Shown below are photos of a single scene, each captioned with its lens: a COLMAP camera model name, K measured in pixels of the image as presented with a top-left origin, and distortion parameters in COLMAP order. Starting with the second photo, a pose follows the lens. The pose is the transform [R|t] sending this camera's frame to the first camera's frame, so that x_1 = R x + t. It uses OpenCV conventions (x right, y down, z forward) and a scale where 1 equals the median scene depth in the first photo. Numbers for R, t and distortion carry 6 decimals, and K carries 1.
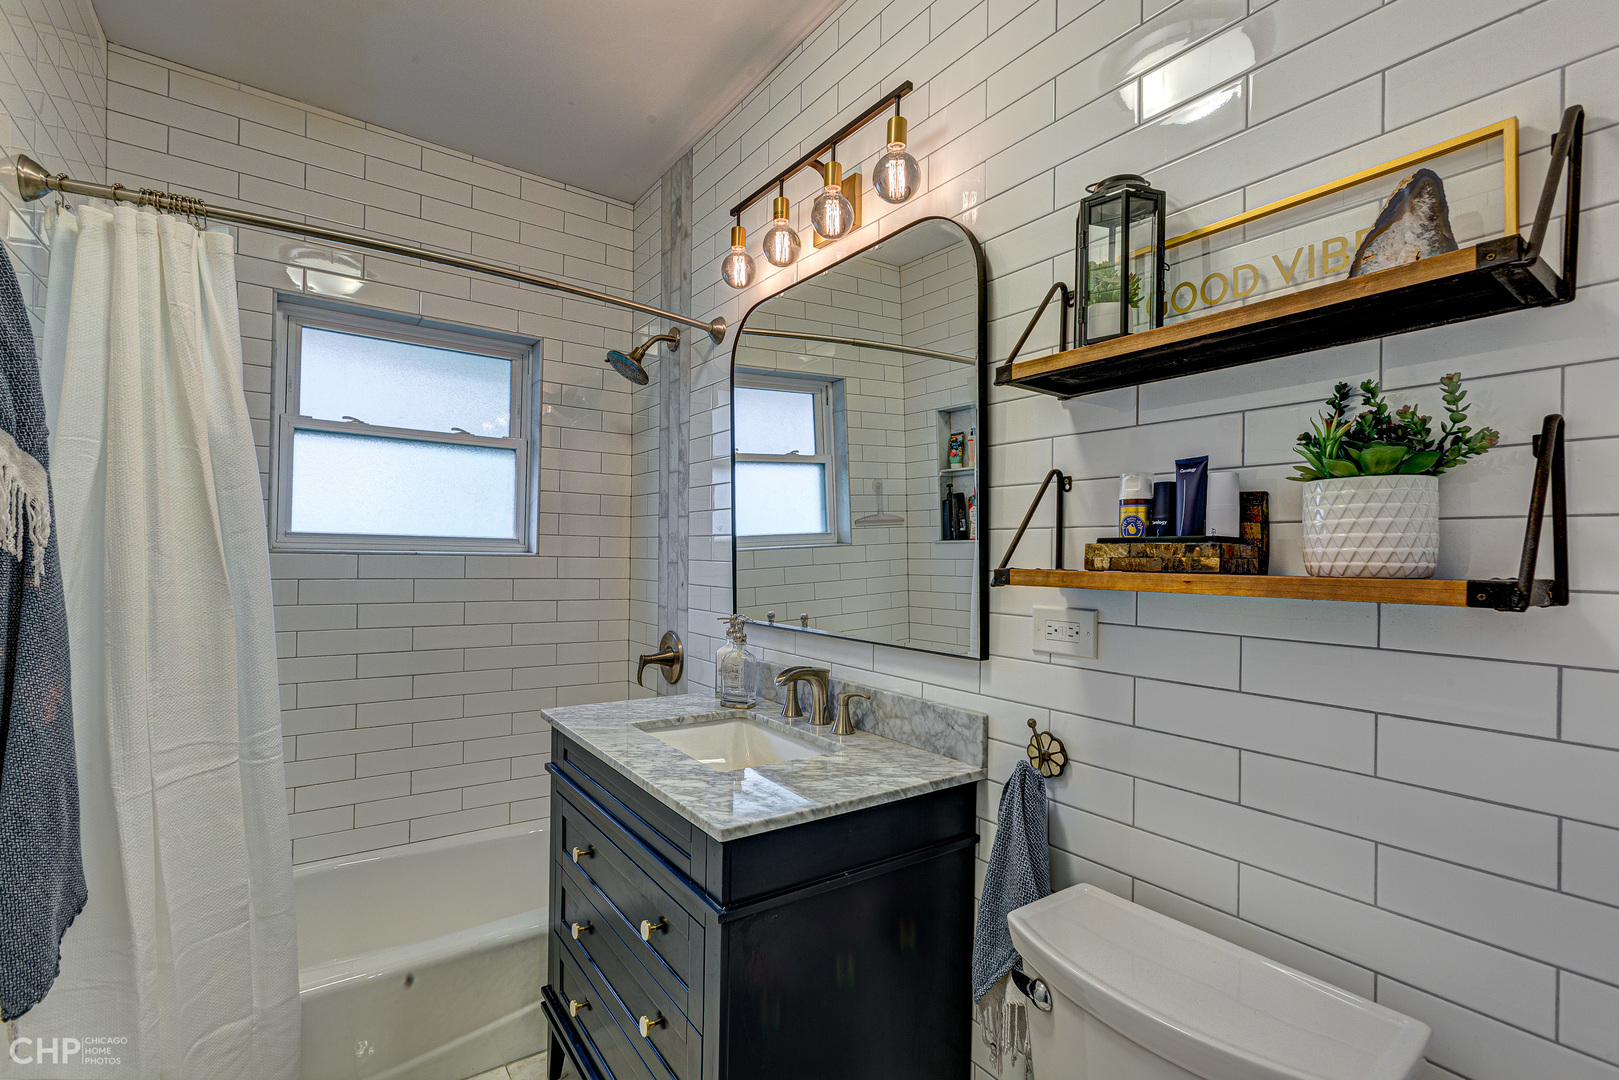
lens RADIAL K [[719.7, 0, 767.8], [0, 719.7, 531.6], [0, 0, 1]] dist [-0.009887, 0.007406]
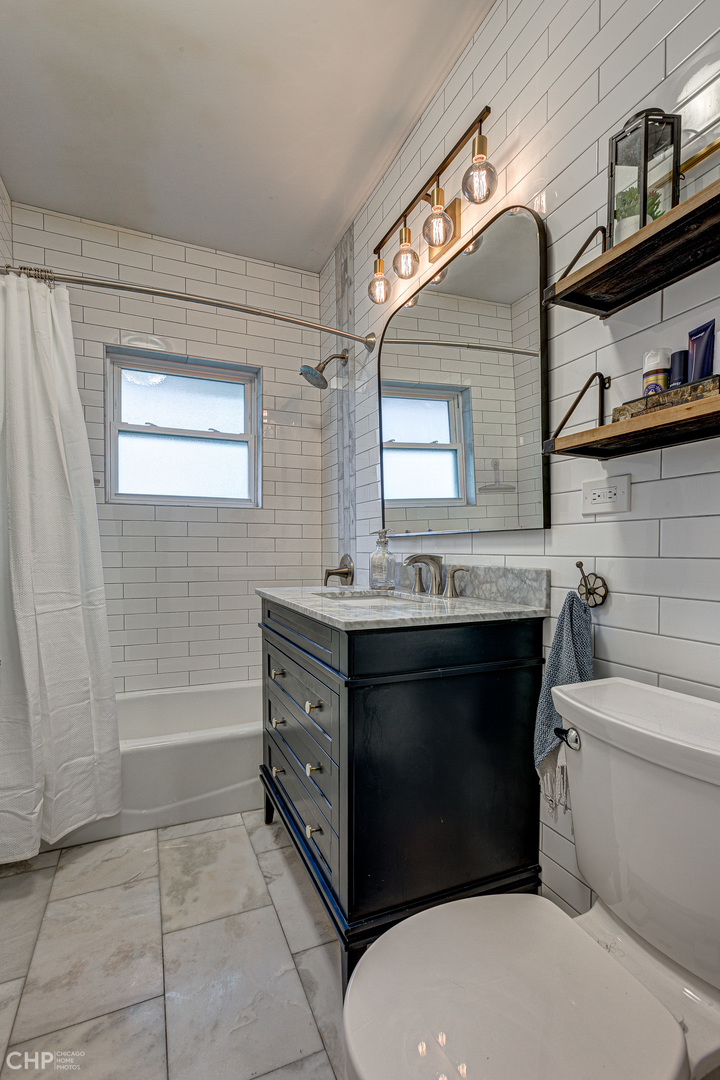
lens RADIAL K [[480.1, 0, 342.0], [0, 480.1, 563.6], [0, 0, 1]] dist [-0.009887, 0.007406]
pose [[0.977947, -0.008740, -0.208672, 0.101642], [0.014805, 0.999512, 0.027519, 0.198107], [0.208329, -0.030001, 0.977599, 0.024529]]
